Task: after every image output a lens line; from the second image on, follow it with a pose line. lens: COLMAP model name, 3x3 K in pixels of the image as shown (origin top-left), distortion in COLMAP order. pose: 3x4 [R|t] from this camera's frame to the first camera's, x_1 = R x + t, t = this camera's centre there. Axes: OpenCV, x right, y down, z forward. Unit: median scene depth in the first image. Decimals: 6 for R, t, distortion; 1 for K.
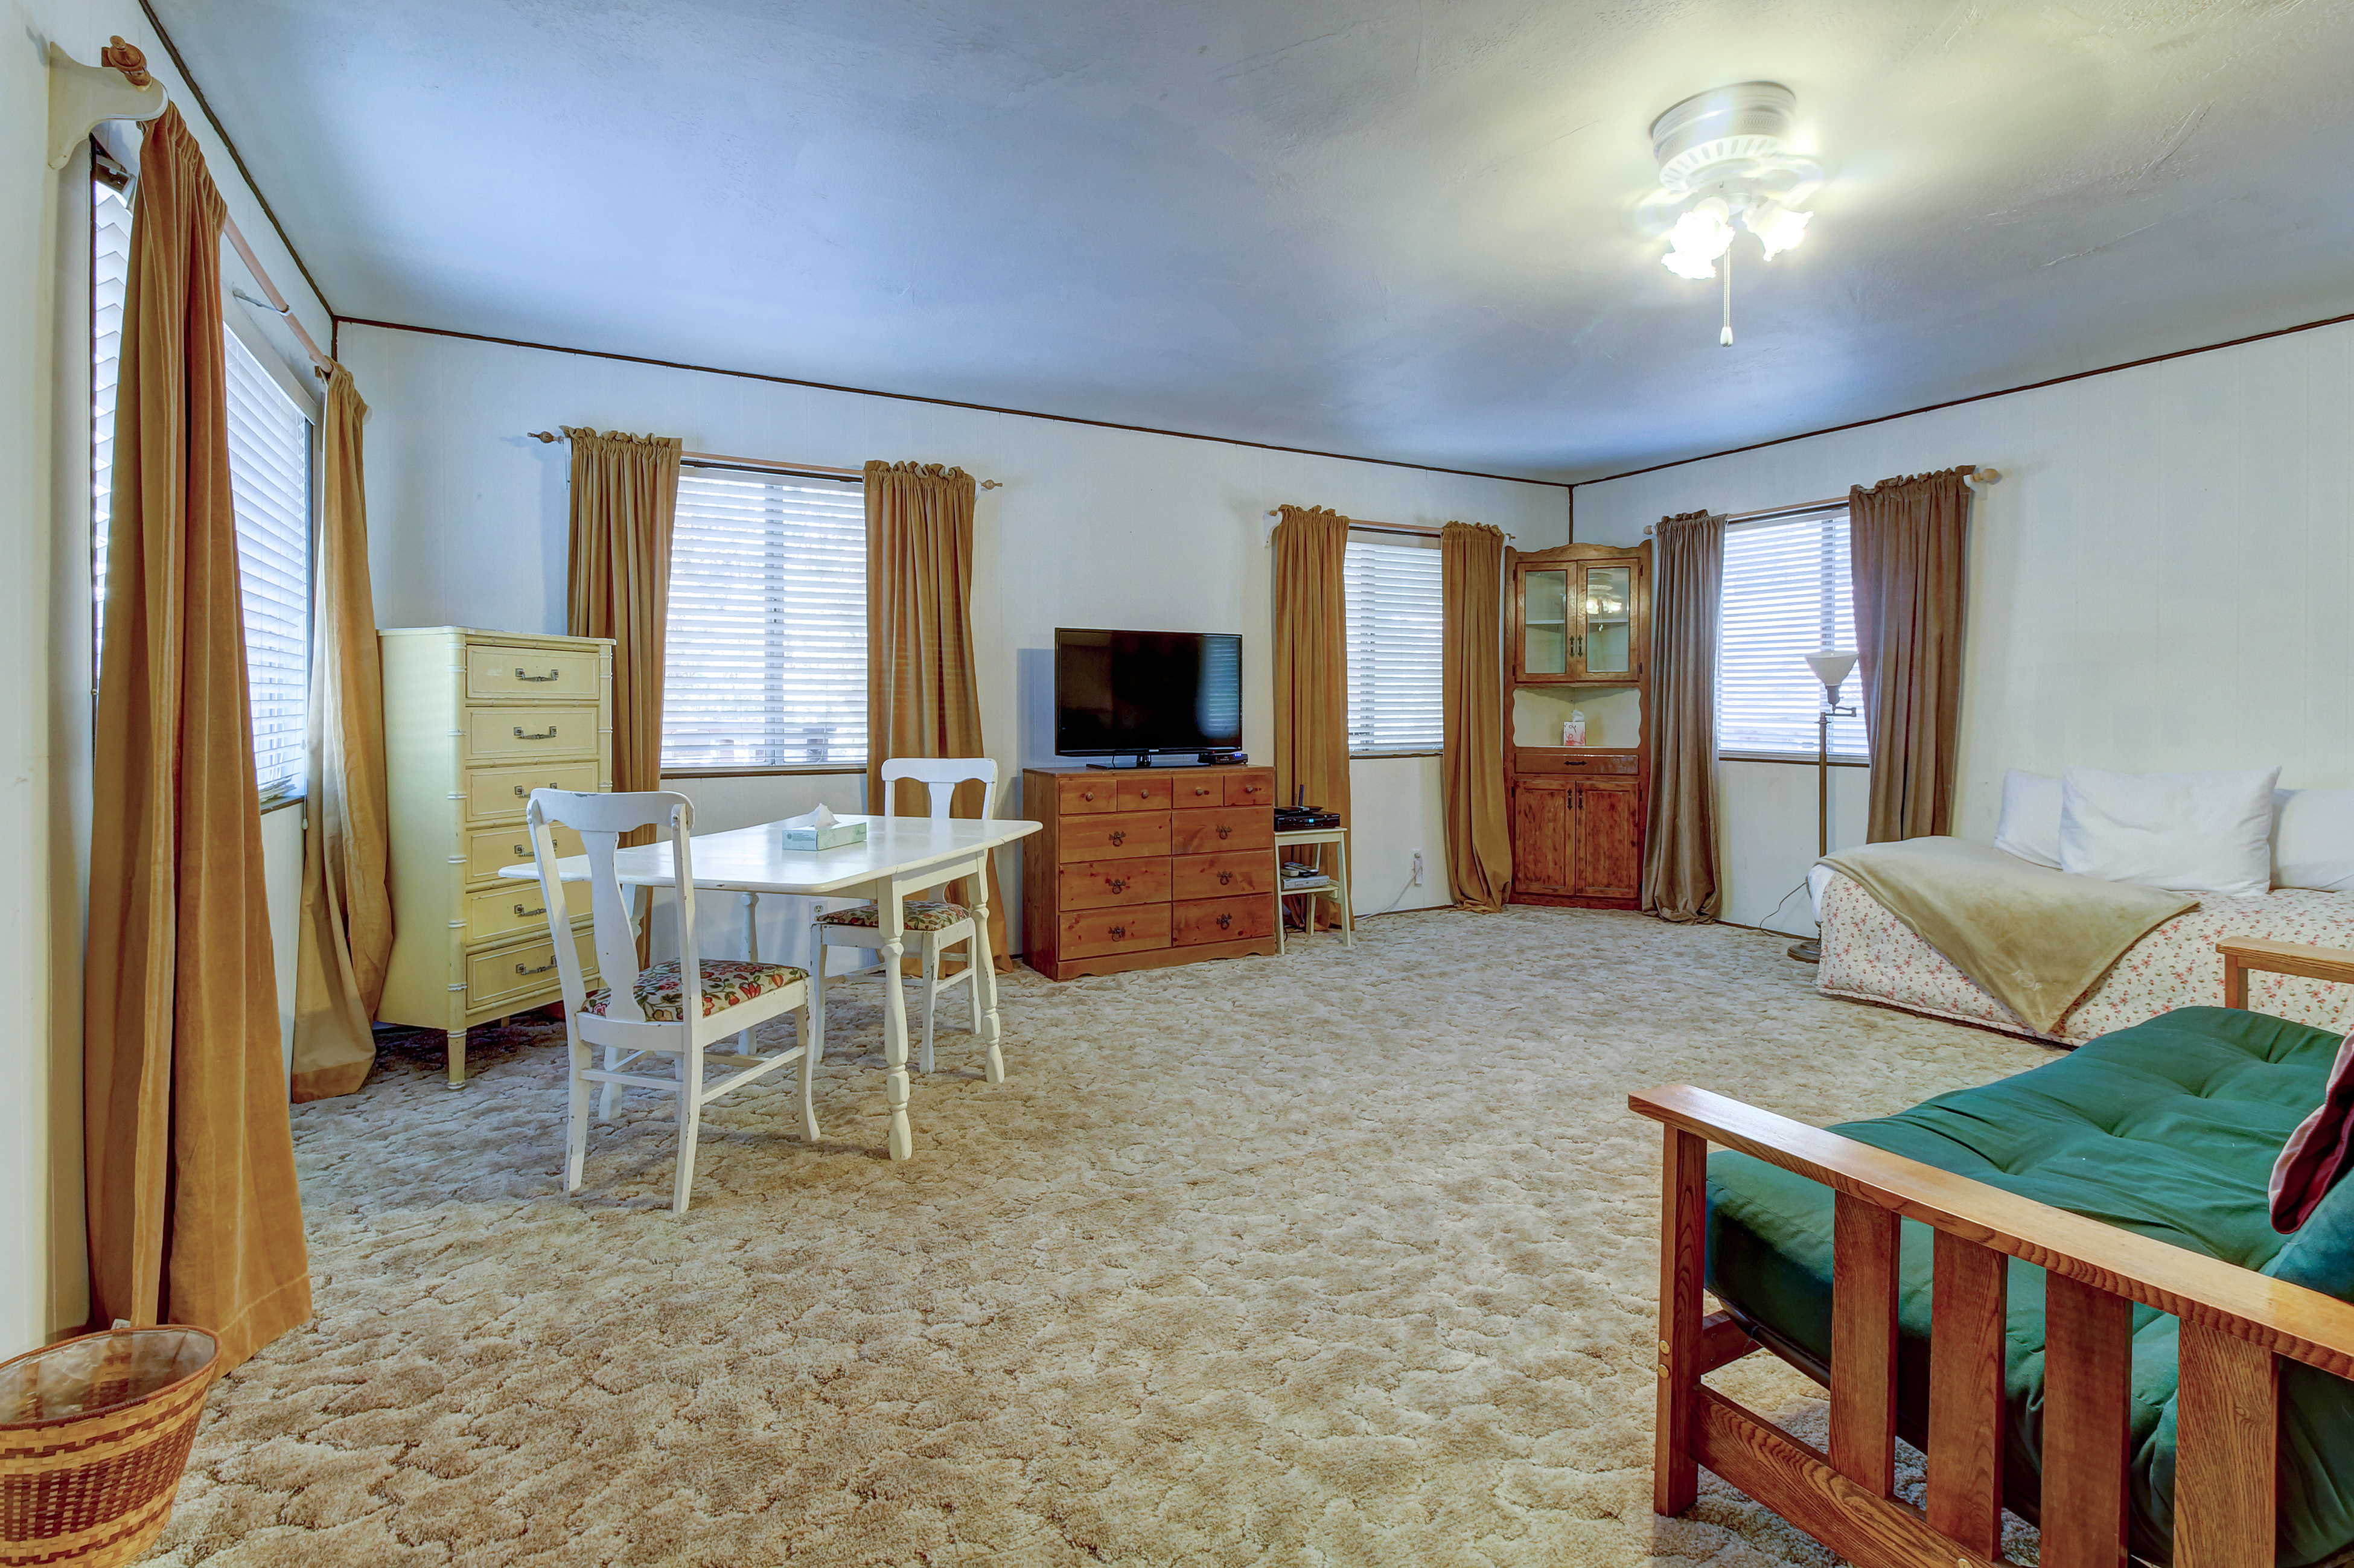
lens RADIAL K [[1101.7, 0, 1177.3], [0, 1101.7, 677.7], [0, 0, 1]] dist [-0.004084, -0.001057]
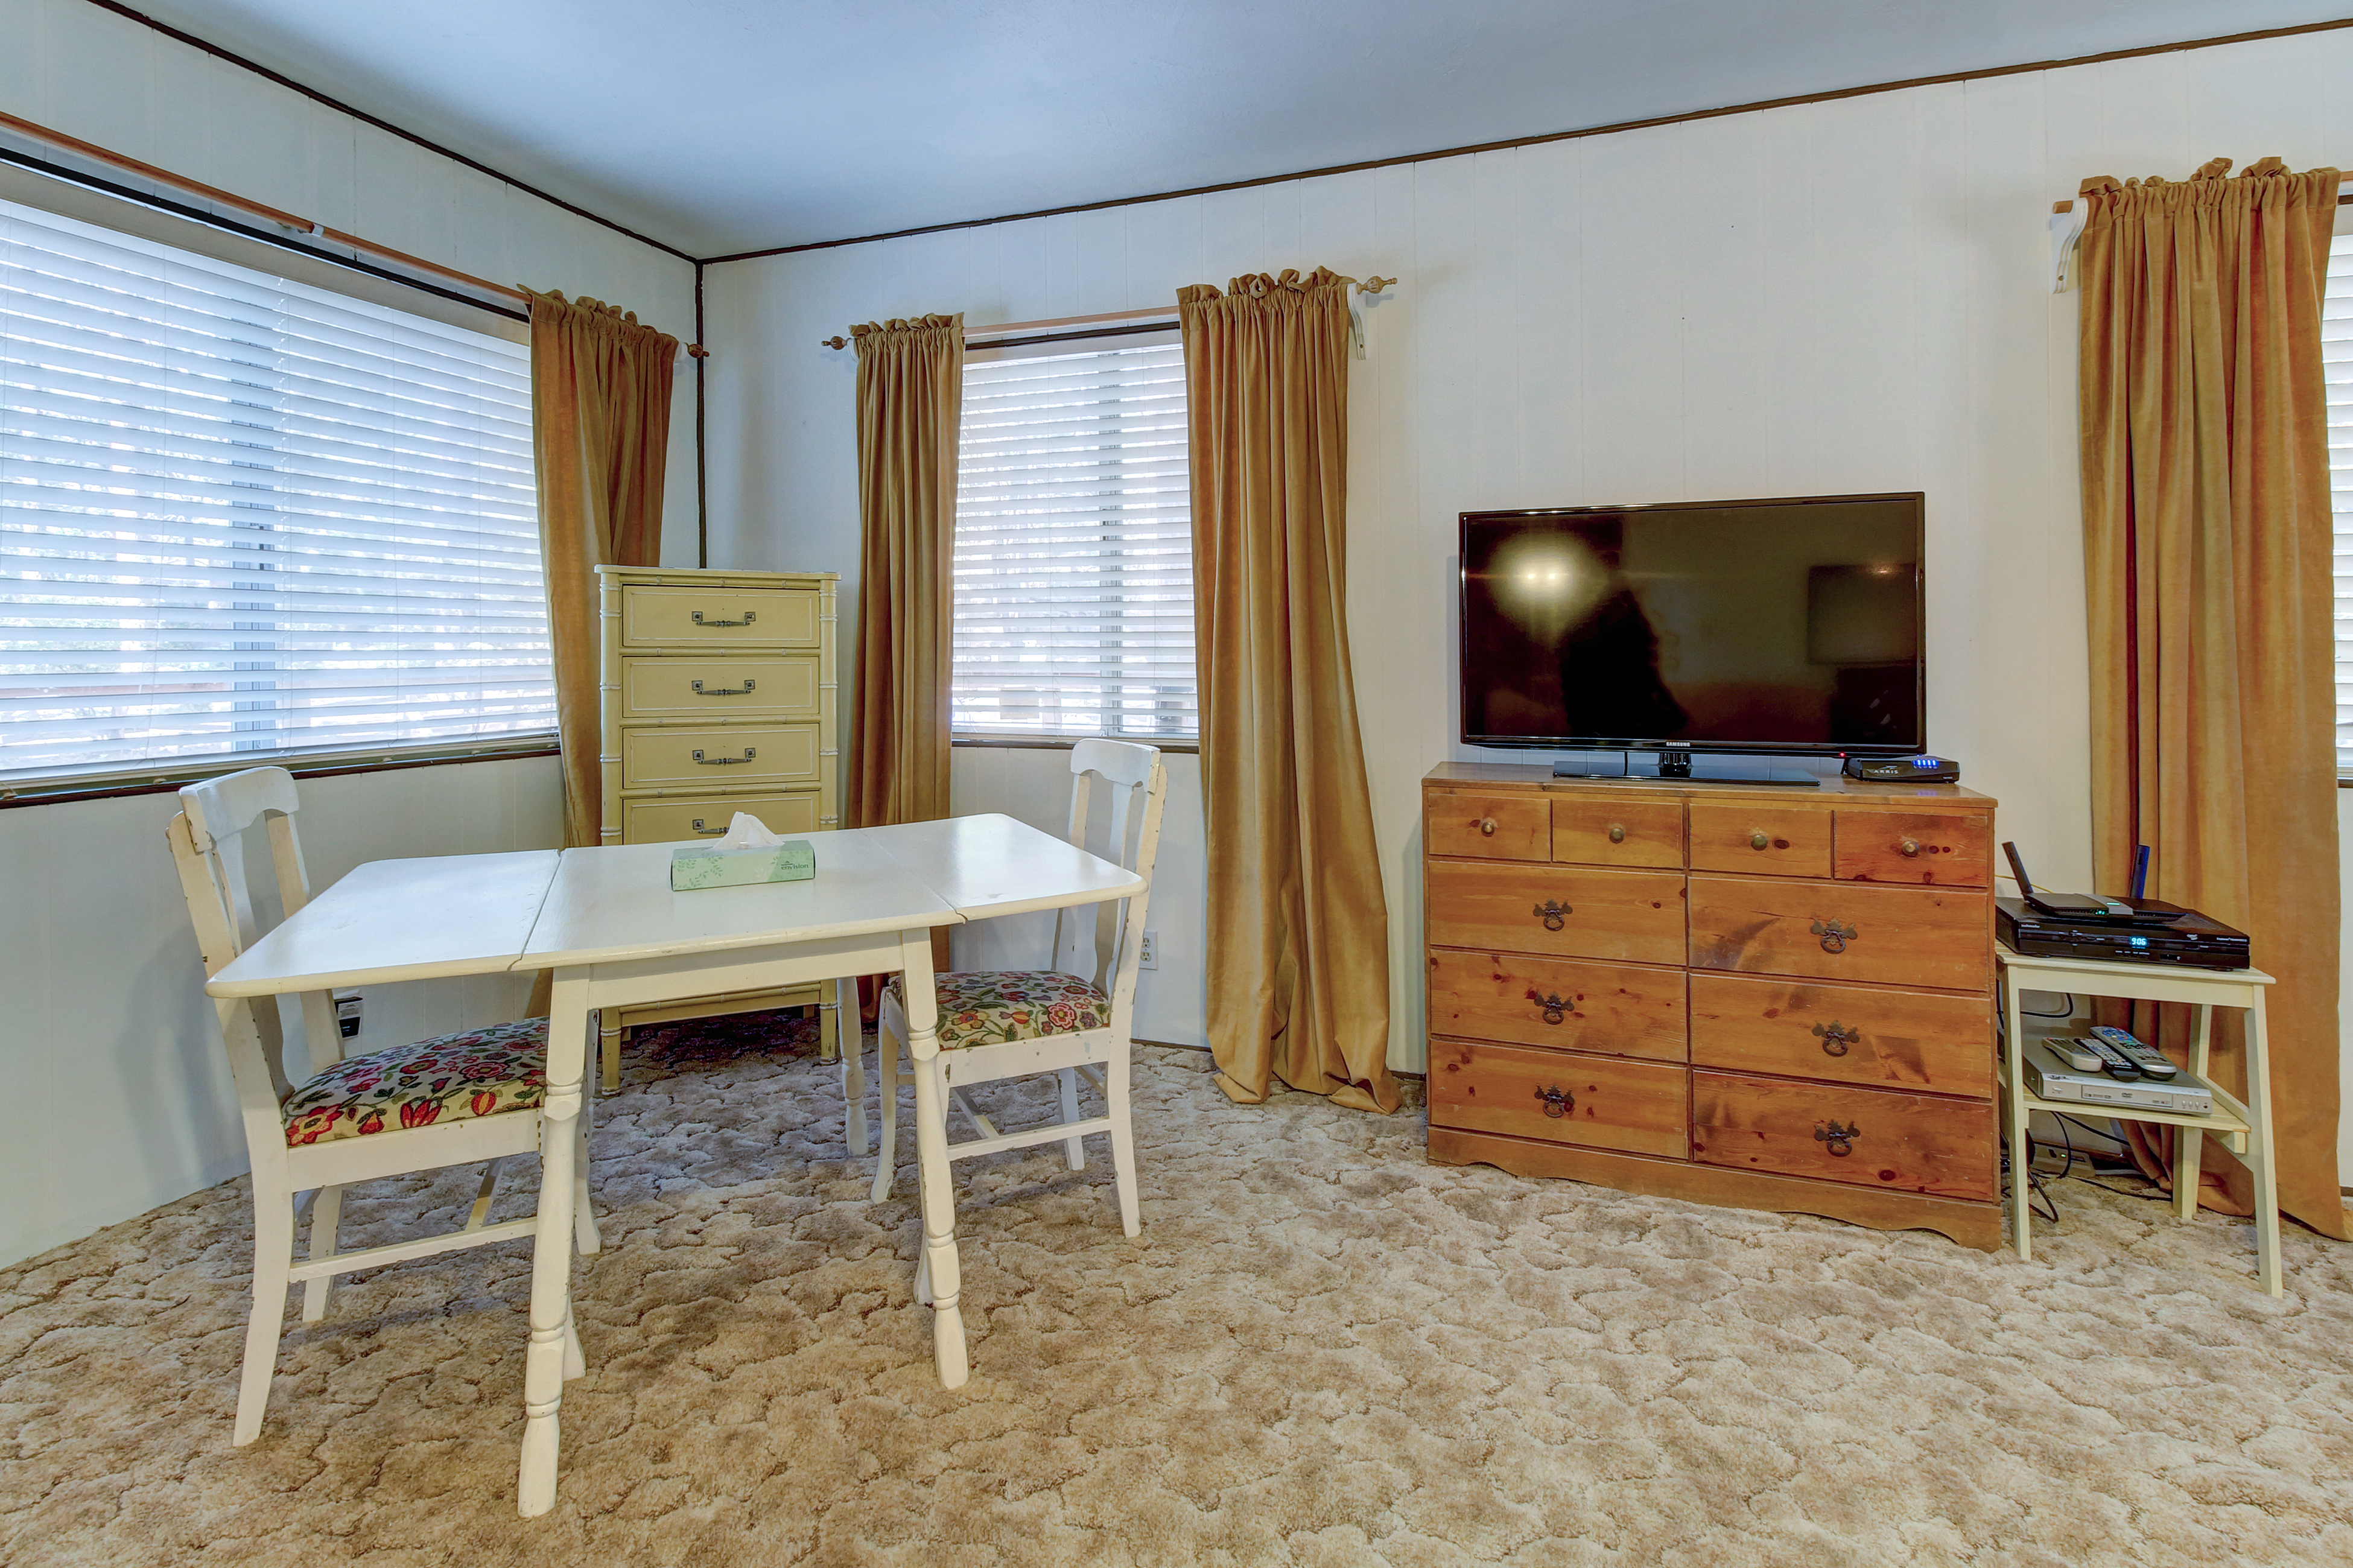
lens RADIAL K [[1128.3, 0, 1176.8], [0, 1128.3, 628.8], [0, 0, 1]] dist [0.001966, 0.000478]
pose [[0.659558, -0.016137, -0.751481, 0.219127], [0.022094, 0.999754, -0.002077, 0.010773], [0.751329, -0.015234, 0.659752, 0.514472]]
